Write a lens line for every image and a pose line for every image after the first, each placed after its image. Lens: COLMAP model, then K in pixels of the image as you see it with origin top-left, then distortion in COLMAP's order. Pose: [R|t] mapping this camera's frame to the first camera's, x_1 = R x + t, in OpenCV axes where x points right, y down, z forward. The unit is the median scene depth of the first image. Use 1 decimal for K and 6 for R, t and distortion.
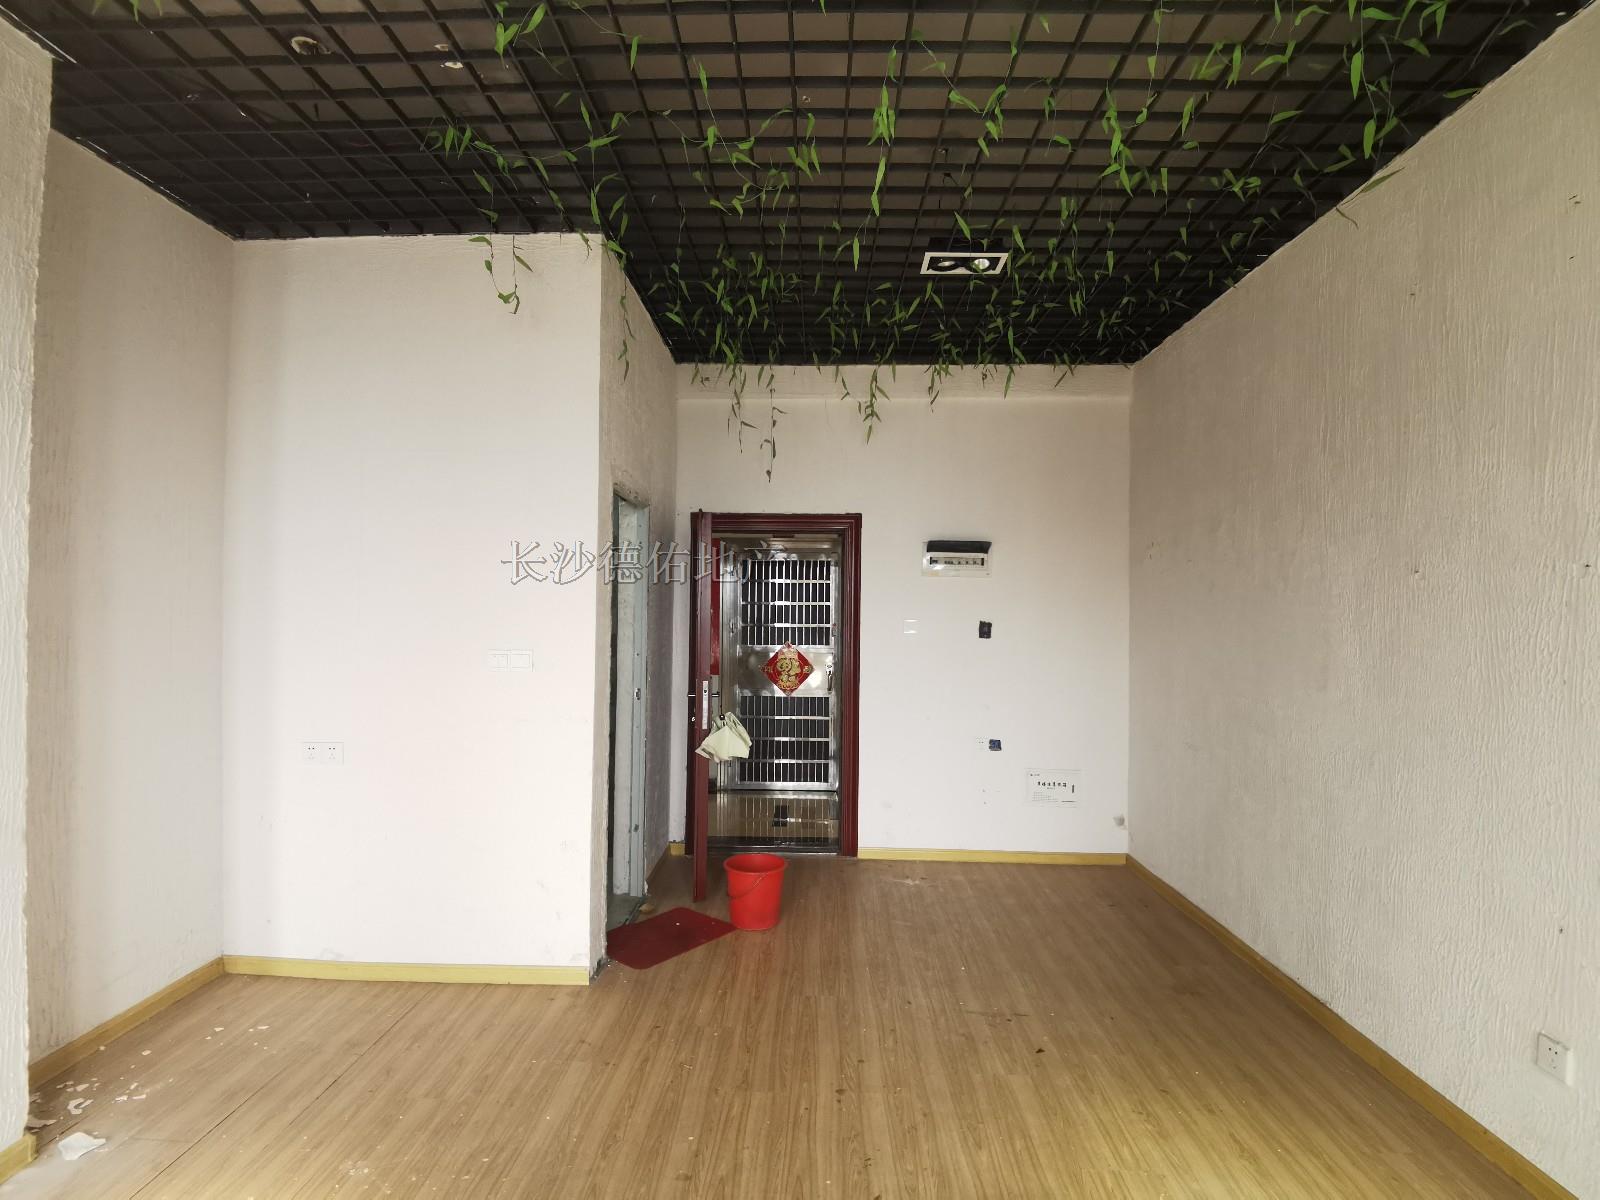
lens RADIAL K [[792.1, 0, 800.0], [0, 792.1, 600.0], [0, 0, 1]] dist [0.000122, -0.000074]
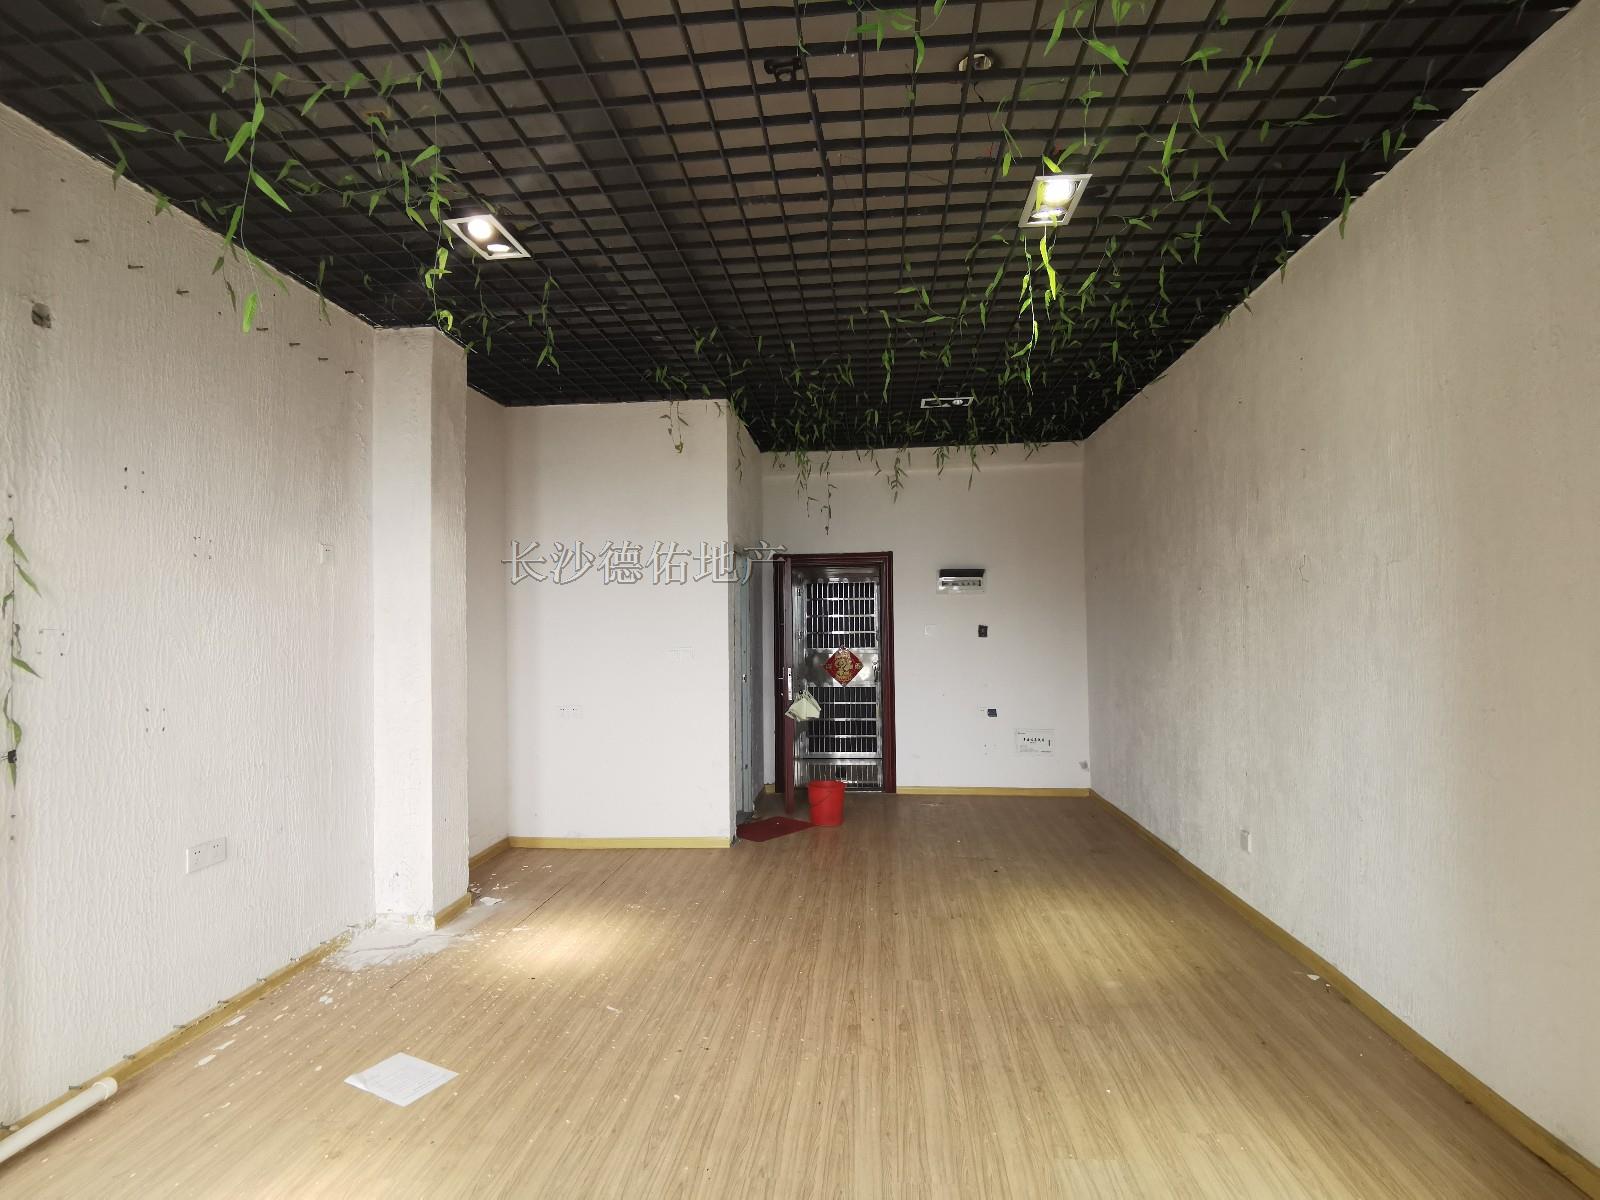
lens RADIAL K [[792.1, 0, 800.0], [0, 792.1, 600.0], [0, 0, 1]] dist [0.000122, -0.000074]
pose [[0.997500, -0.026621, -0.065461, 0.002822], [0.025593, 0.999536, -0.016495, -0.003022], [0.065870, 0.014779, 0.997719, -0.448053]]
